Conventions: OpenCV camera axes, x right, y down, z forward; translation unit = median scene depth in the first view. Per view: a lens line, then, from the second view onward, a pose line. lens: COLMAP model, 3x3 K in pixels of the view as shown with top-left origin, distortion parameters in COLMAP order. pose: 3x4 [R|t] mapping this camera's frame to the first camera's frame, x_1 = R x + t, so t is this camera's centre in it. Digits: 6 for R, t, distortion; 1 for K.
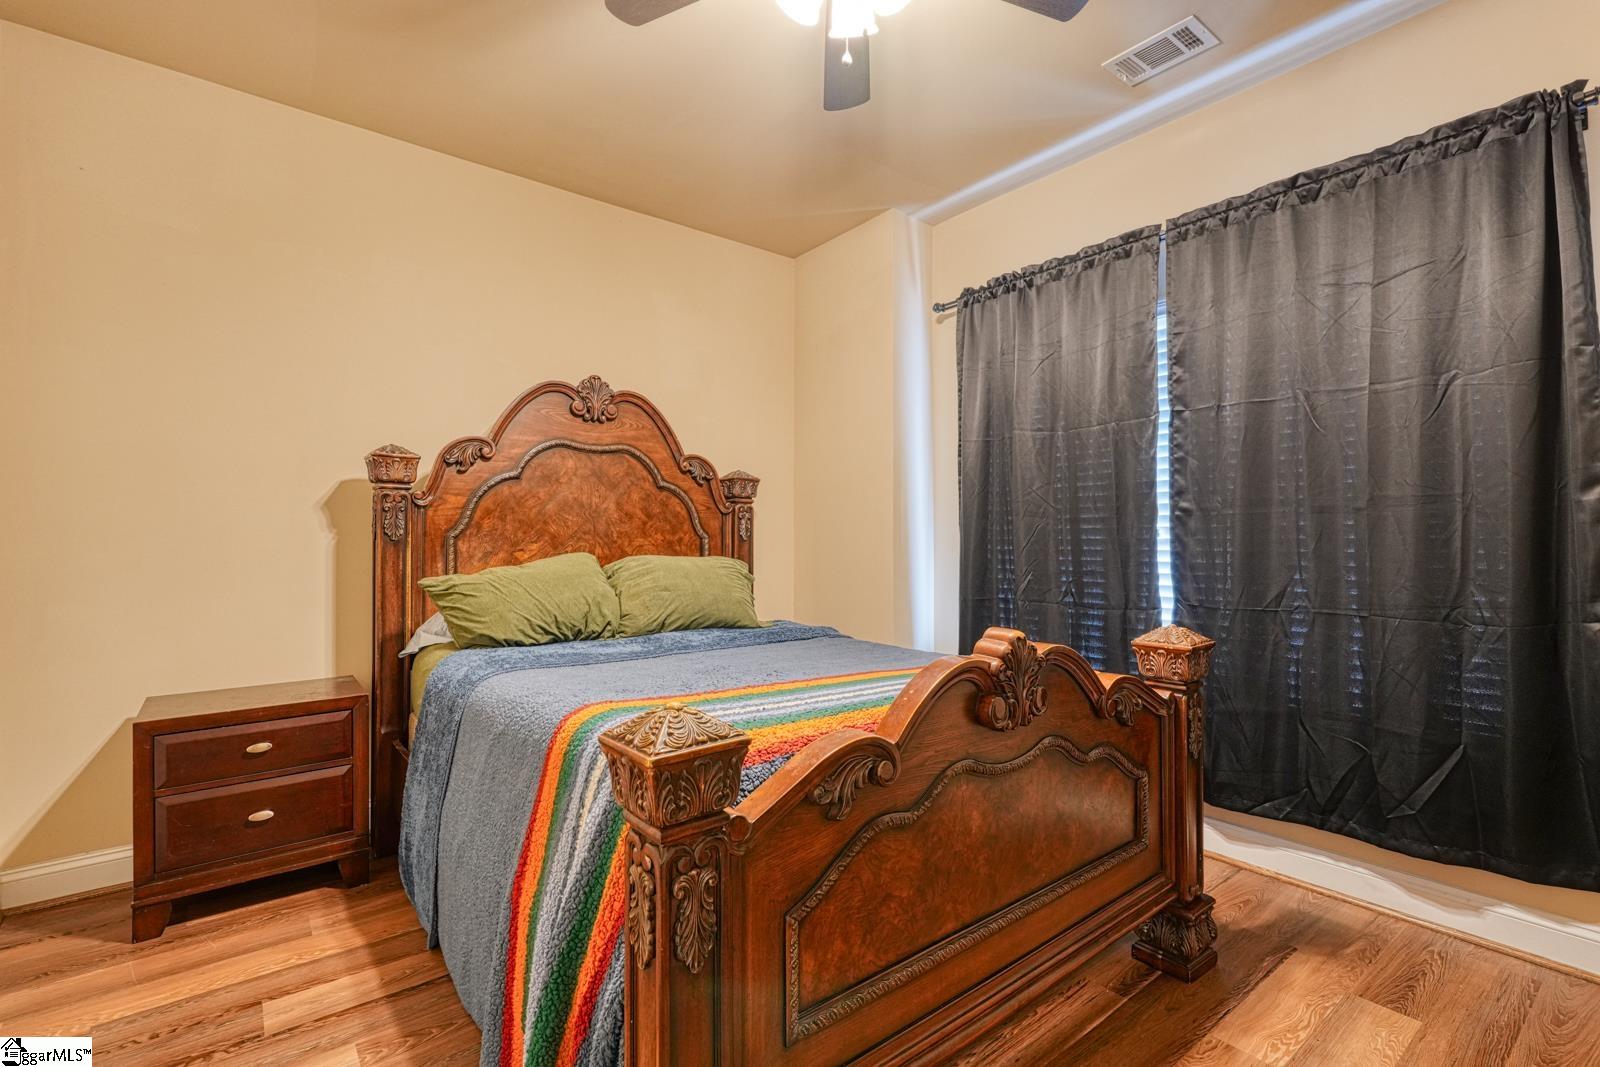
lens RADIAL K [[741.8, 0, 795.4], [0, 741.8, 537.7], [0, 0, 1]] dist [0.001138, -0.000087]
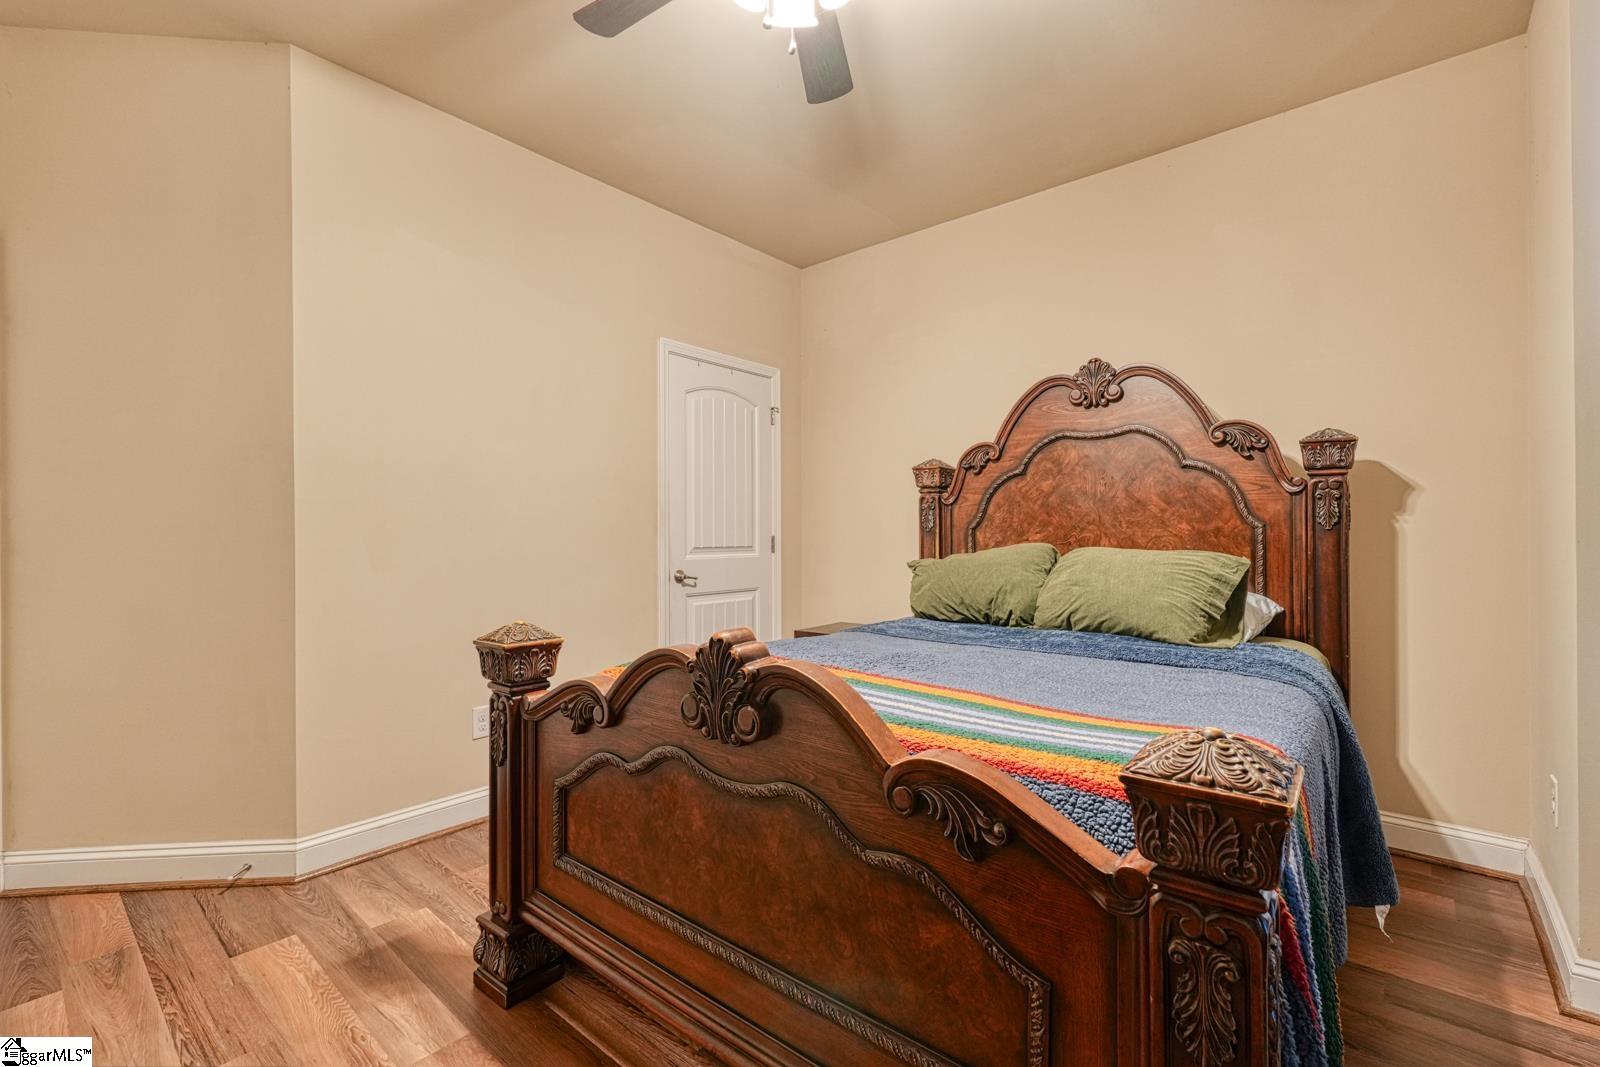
lens RADIAL K [[702.9, 0, 794.9], [0, 702.9, 533.4], [0, 0, 1]] dist [0.000872, 0.001256]
pose [[0.184542, 0.000408, -0.982824, 0.575425], [0.007229, 0.999972, 0.001772, 0.002666], [0.982798, -0.007432, 0.184534, 0.470999]]
